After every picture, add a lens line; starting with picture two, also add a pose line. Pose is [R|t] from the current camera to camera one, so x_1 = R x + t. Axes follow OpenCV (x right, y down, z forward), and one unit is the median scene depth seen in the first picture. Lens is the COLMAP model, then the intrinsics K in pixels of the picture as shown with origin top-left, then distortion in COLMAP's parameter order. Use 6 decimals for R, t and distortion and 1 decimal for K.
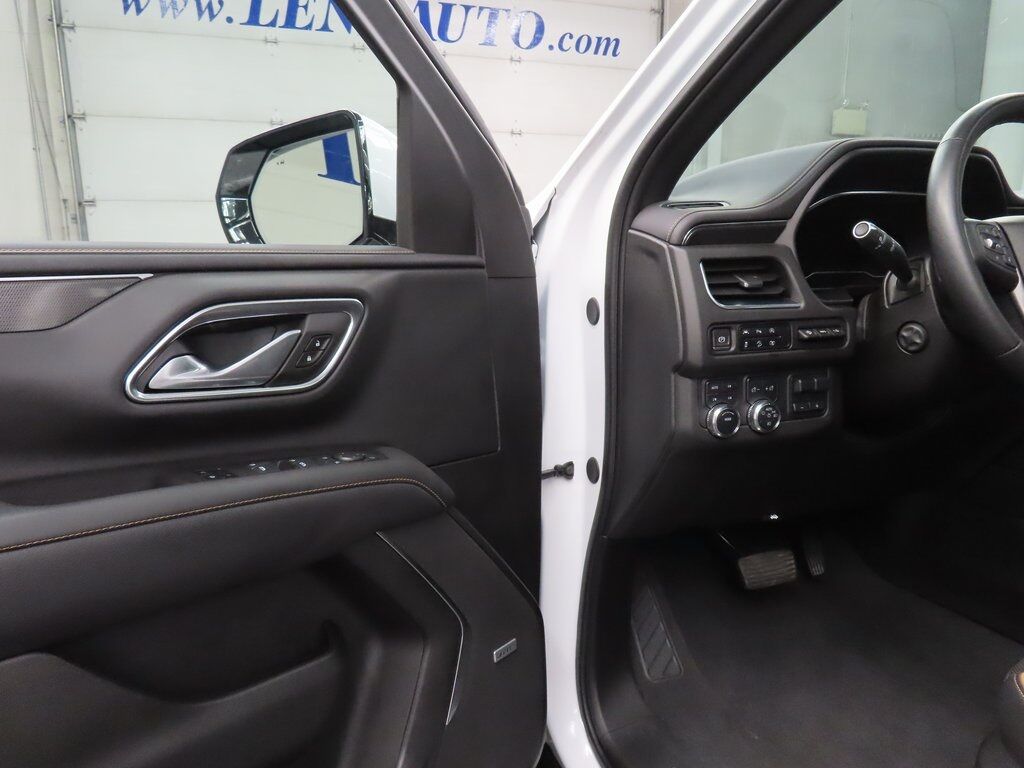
lens RADIAL K [[731.3, 0, 512.0], [0, 731.3, 384.0], [0, 0, 1]] dist [-0.008800, -0.002985]
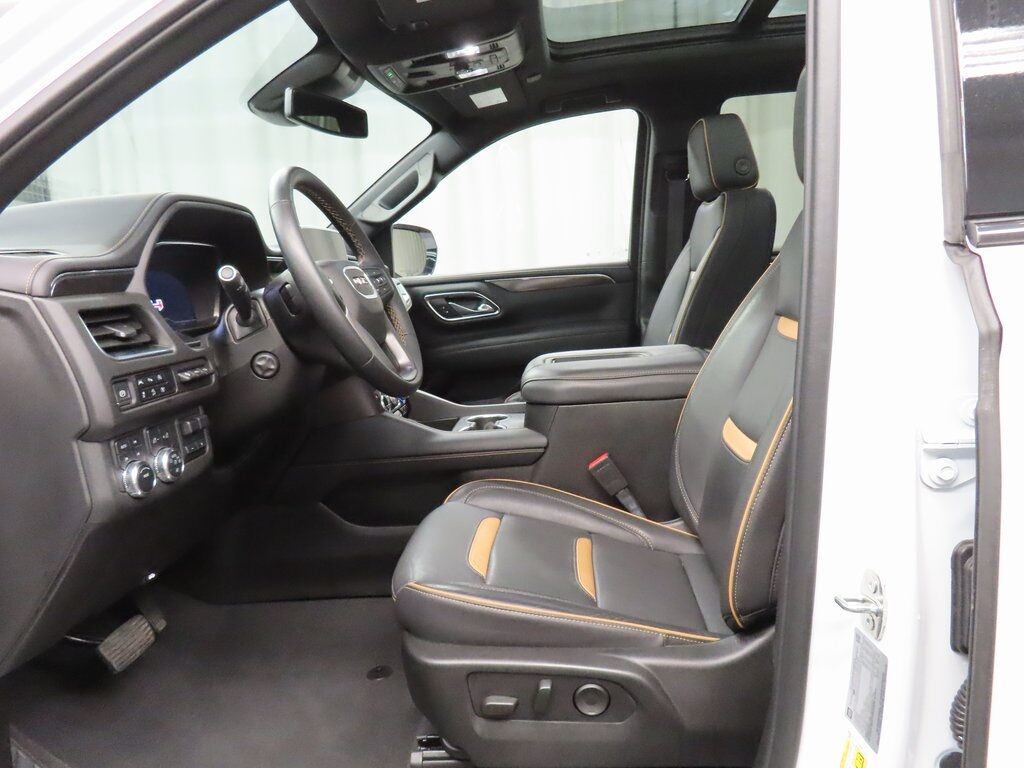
lens RADIAL K [[731.3, 0, 512.0], [0, 731.3, 384.0], [0, 0, 1]] dist [-0.008800, -0.002985]
pose [[0.405368, -0.151772, 0.901467, -0.342280], [0.229644, 0.971406, 0.060282, -0.014552], [-0.884839, 0.182580, 0.428631, 0.158376]]
